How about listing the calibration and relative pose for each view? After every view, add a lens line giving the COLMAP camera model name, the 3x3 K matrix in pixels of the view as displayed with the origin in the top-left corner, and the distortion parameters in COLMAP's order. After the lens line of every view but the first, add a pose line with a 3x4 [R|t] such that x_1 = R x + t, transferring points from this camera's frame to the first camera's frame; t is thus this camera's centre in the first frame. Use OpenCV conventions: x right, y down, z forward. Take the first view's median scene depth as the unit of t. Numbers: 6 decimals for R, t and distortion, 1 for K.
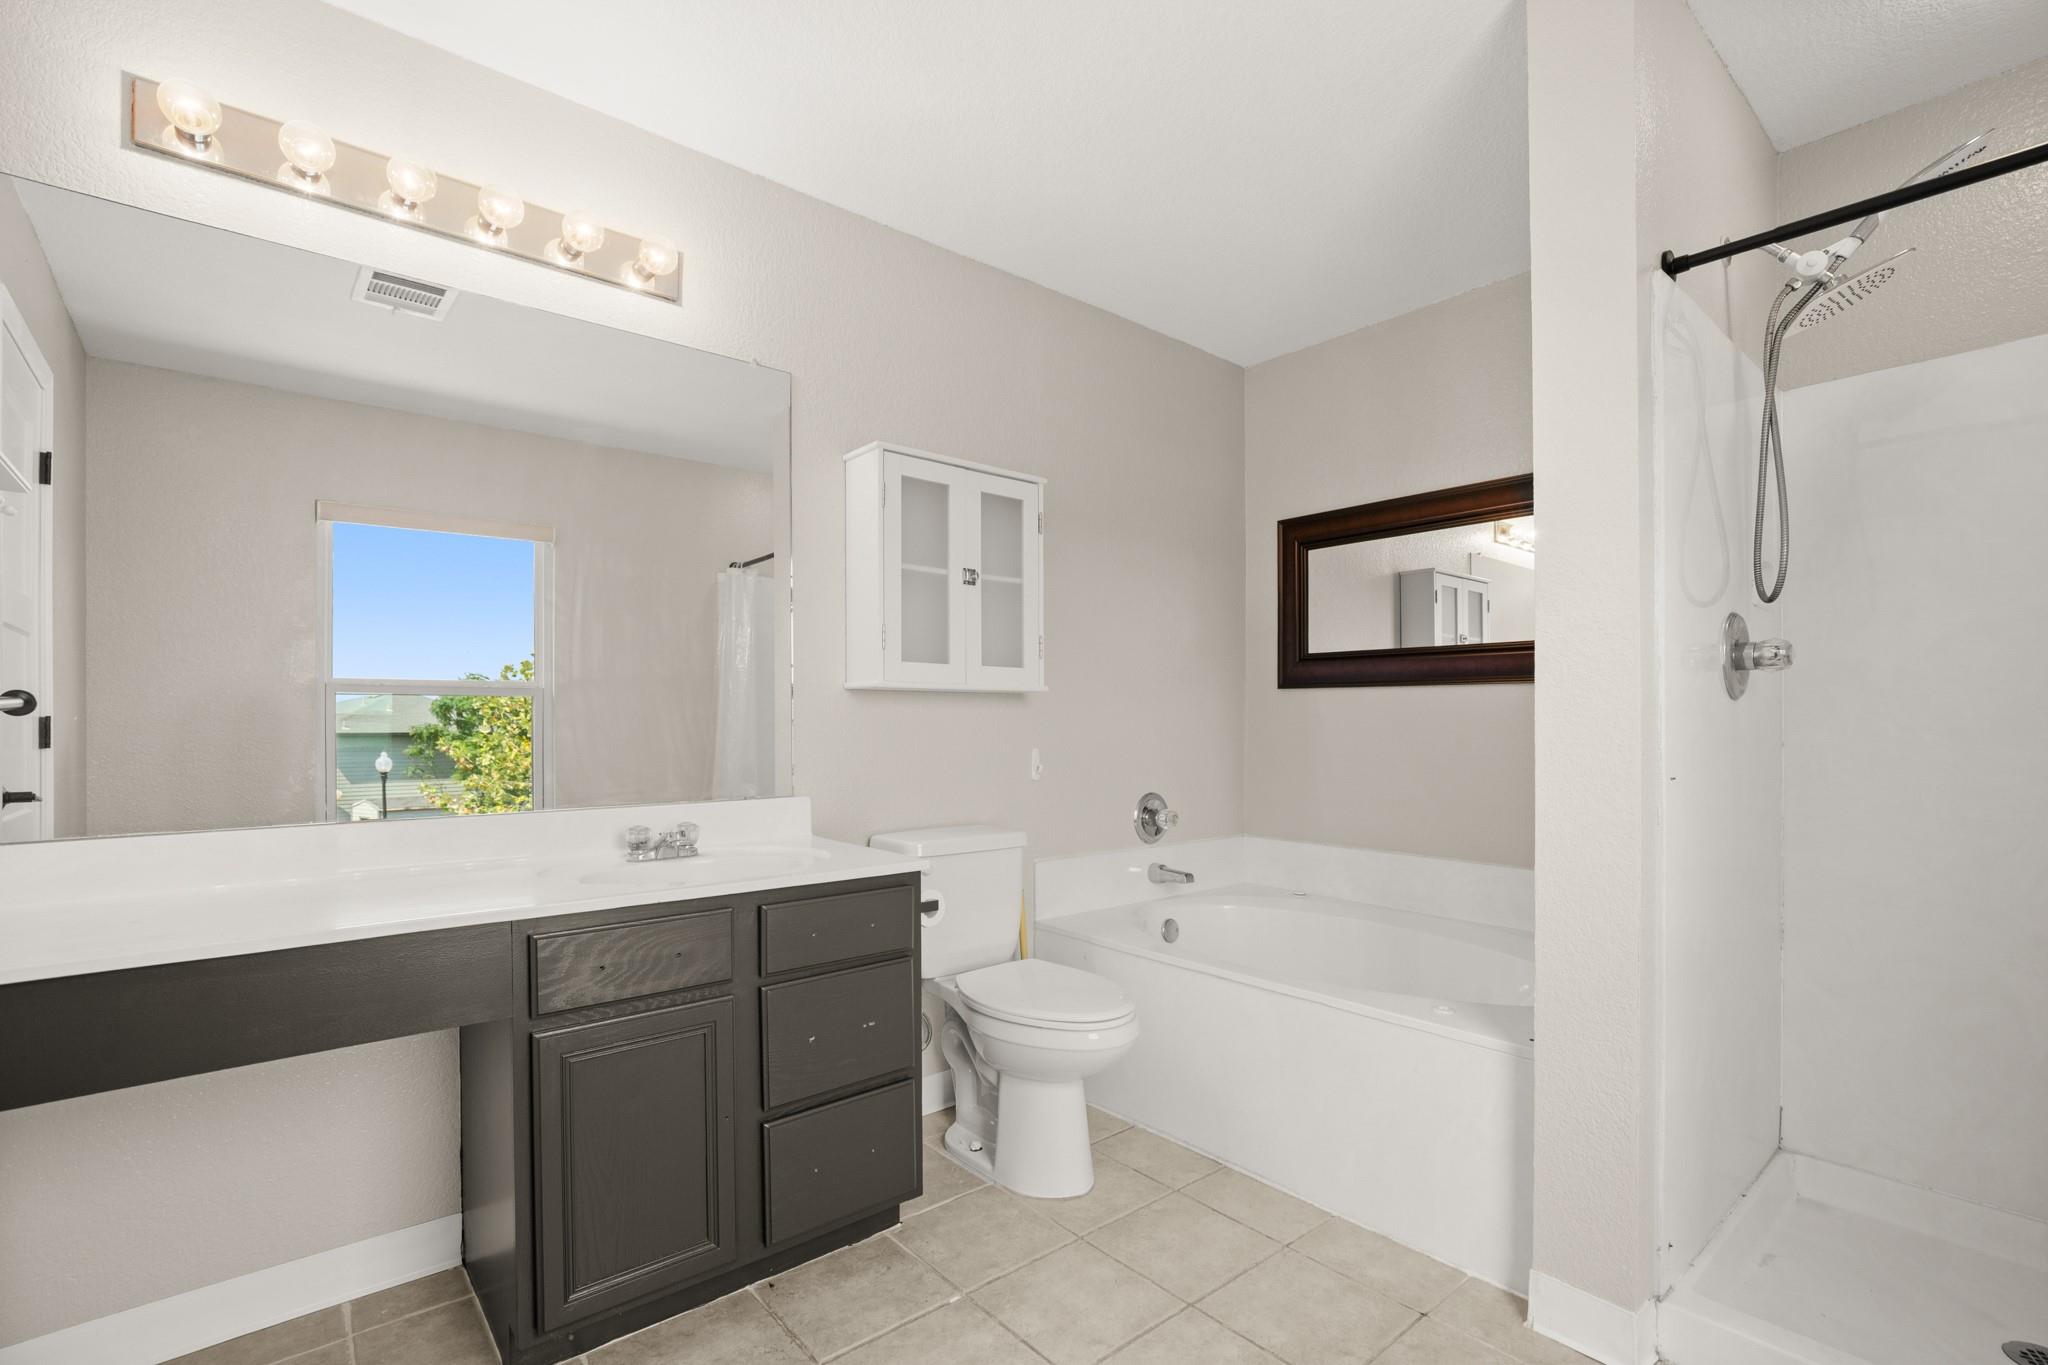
lens RADIAL K [[931.5, 0, 1018.9], [0, 931.5, 688.0], [0, 0, 1]] dist [-0.000655, -0.000135]
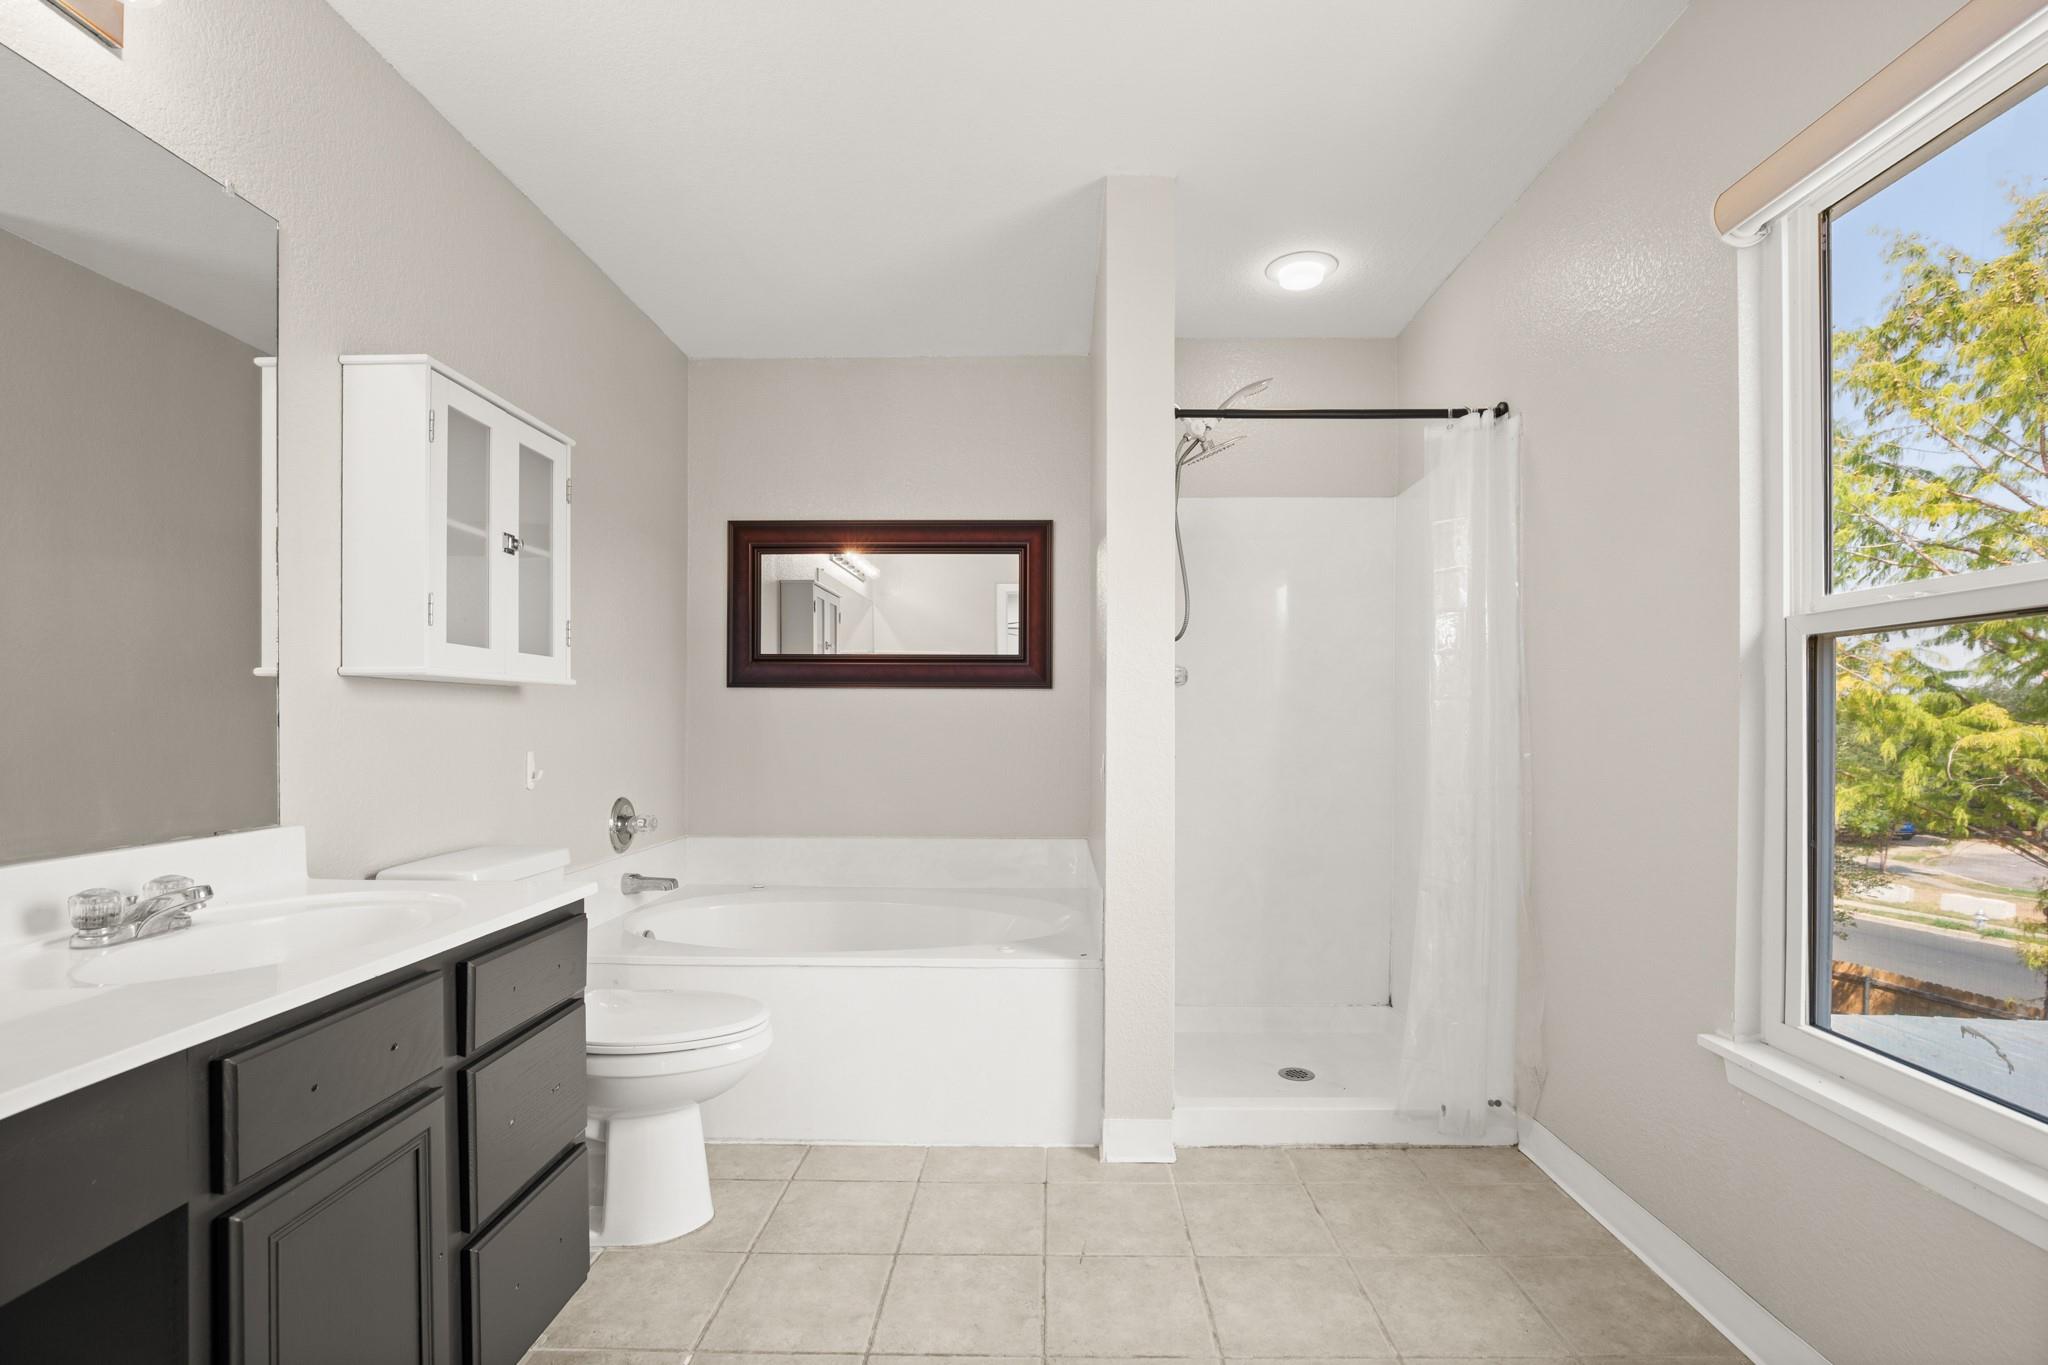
lens RADIAL K [[952.0, 0, 1024.0], [0, 952.0, 682.5], [0, 0, 1]] dist [-0.000370, 0.000512]
pose [[0.671255, 0.027626, 0.740711, -0.378822], [-0.024259, 0.999589, -0.015296, 0.005055], [-0.740829, -0.007702, 0.671649, 0.099698]]
